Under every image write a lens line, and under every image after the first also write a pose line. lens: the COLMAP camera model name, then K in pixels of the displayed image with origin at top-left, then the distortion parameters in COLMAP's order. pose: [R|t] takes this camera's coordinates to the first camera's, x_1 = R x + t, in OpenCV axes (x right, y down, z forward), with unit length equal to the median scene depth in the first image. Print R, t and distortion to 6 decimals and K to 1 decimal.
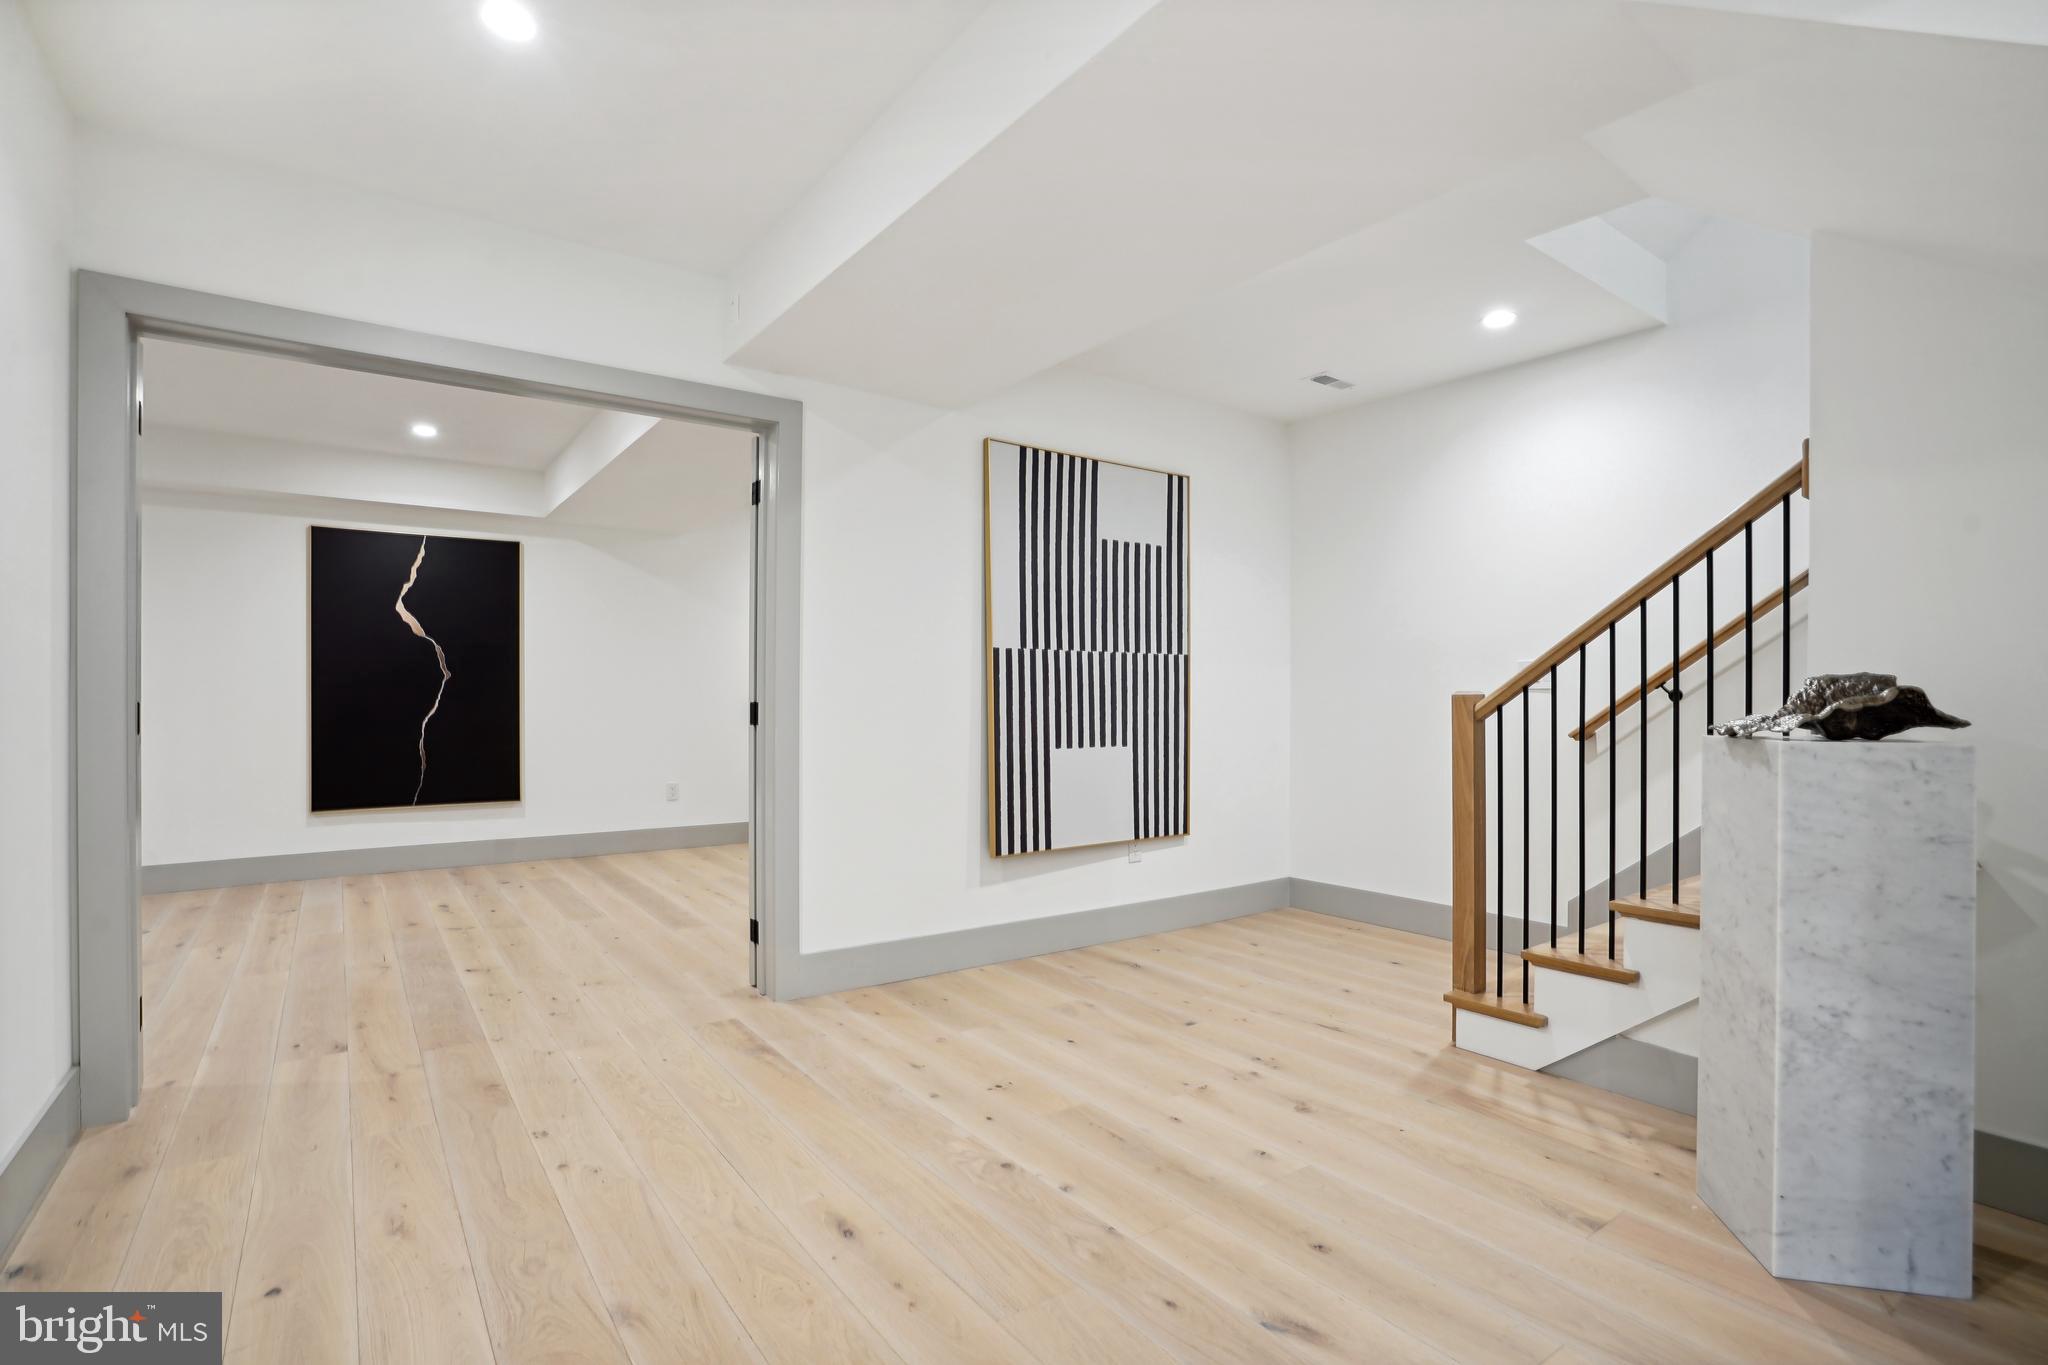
lens RADIAL K [[960.5, 0, 1009.5], [0, 960.5, 694.2], [0, 0, 1]] dist [-0.058188, 0.028243]
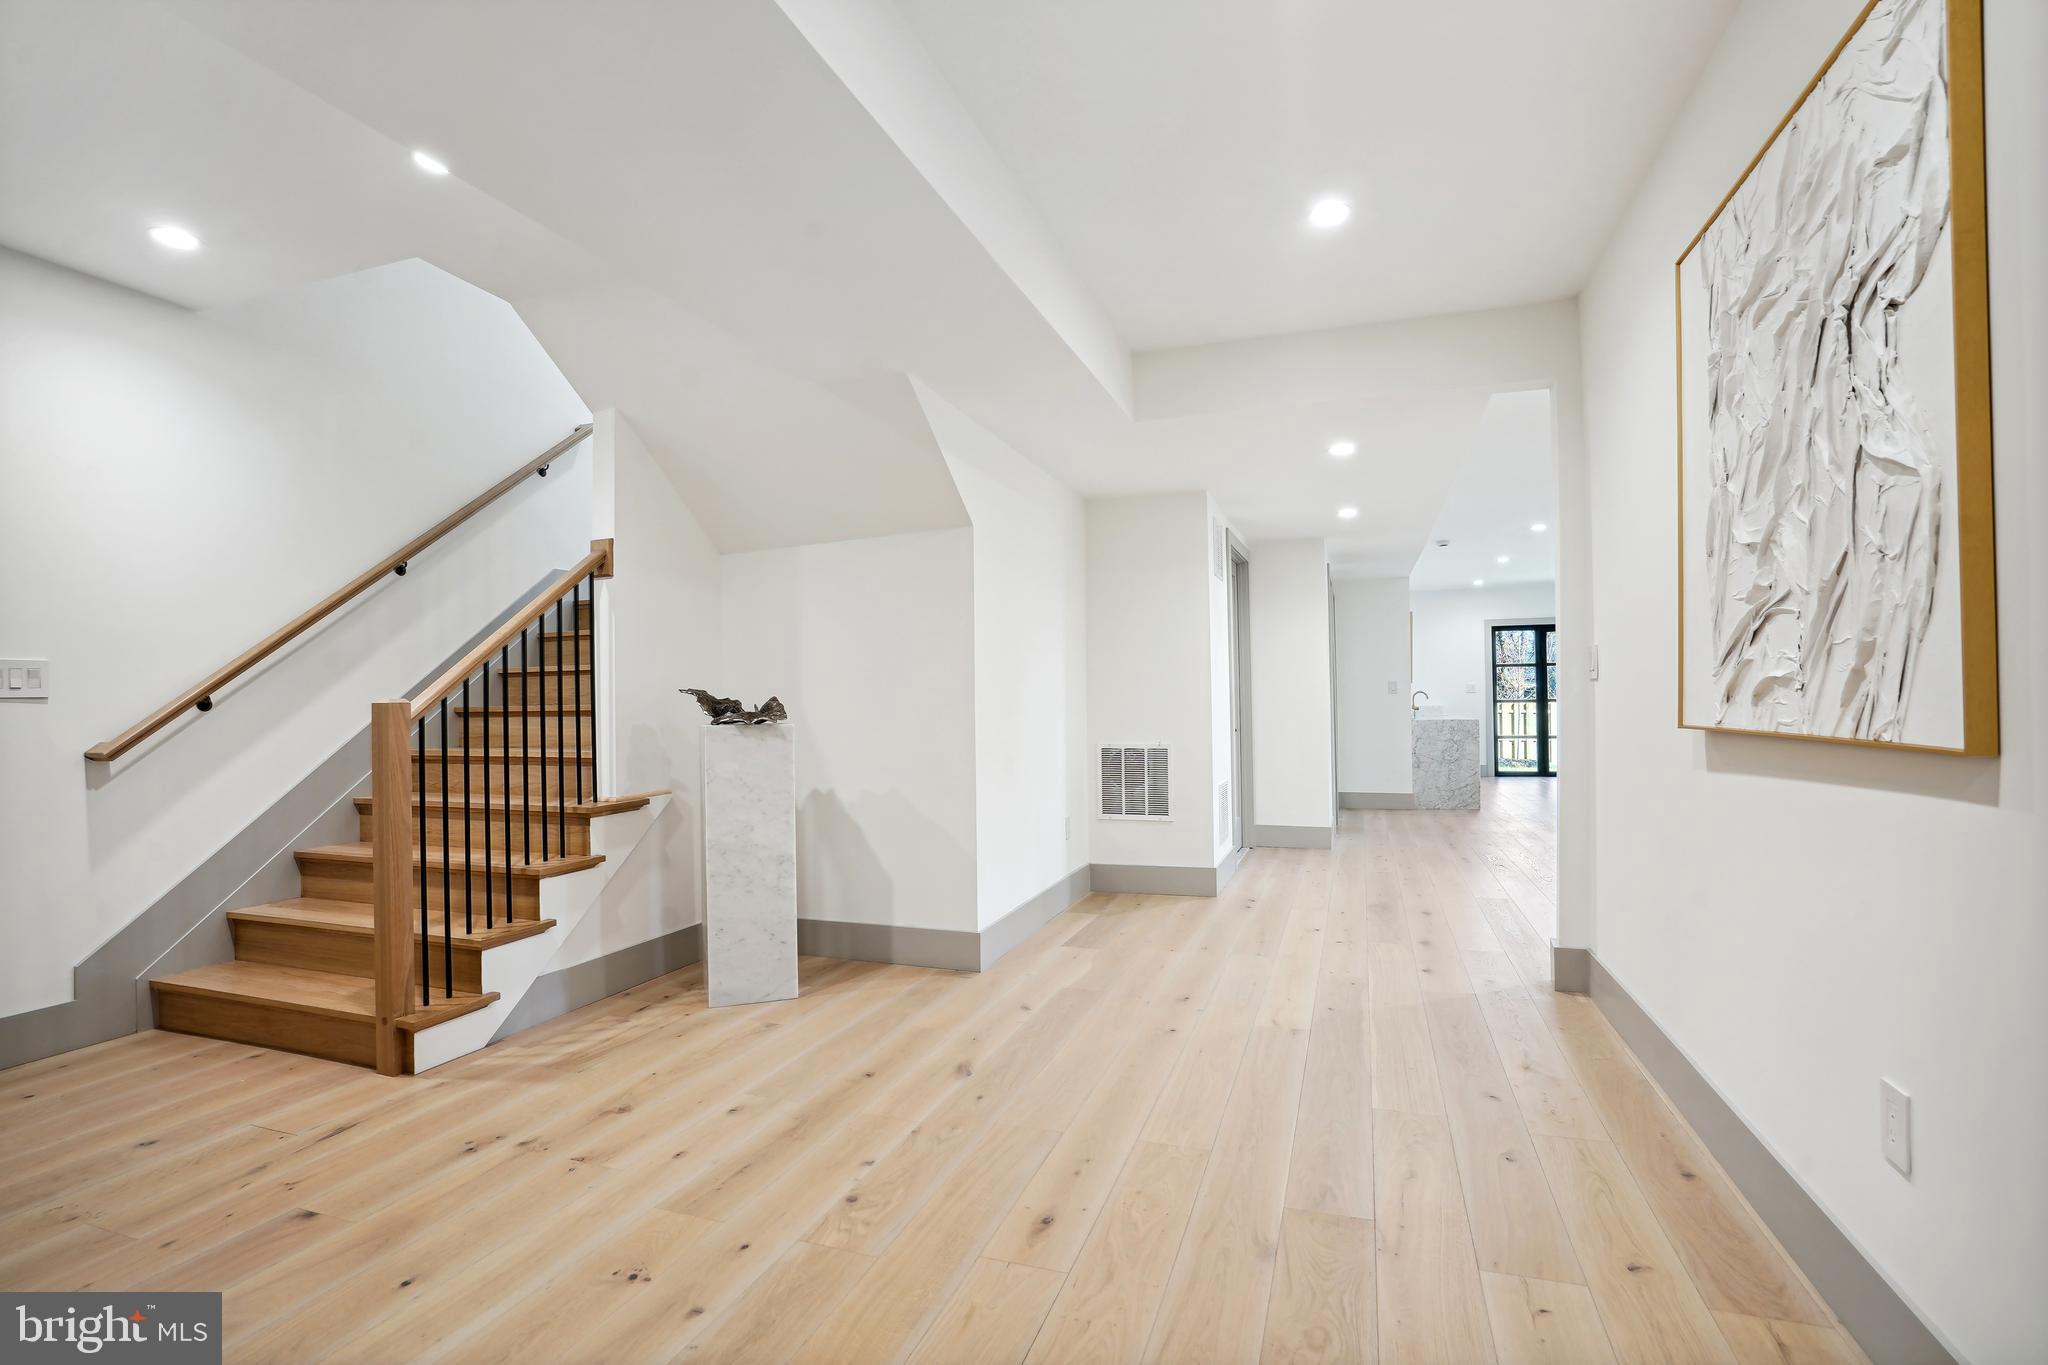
lens RADIAL K [[960.5, 0, 1009.5], [0, 960.5, 694.2], [0, 0, 1]] dist [-0.058188, 0.028243]
pose [[-0.563280, 0.010731, 0.826197, -0.785461], [0.006383, 0.999942, -0.008636, 0.004242], [-0.826242, 0.000409, -0.563316, 1.260068]]
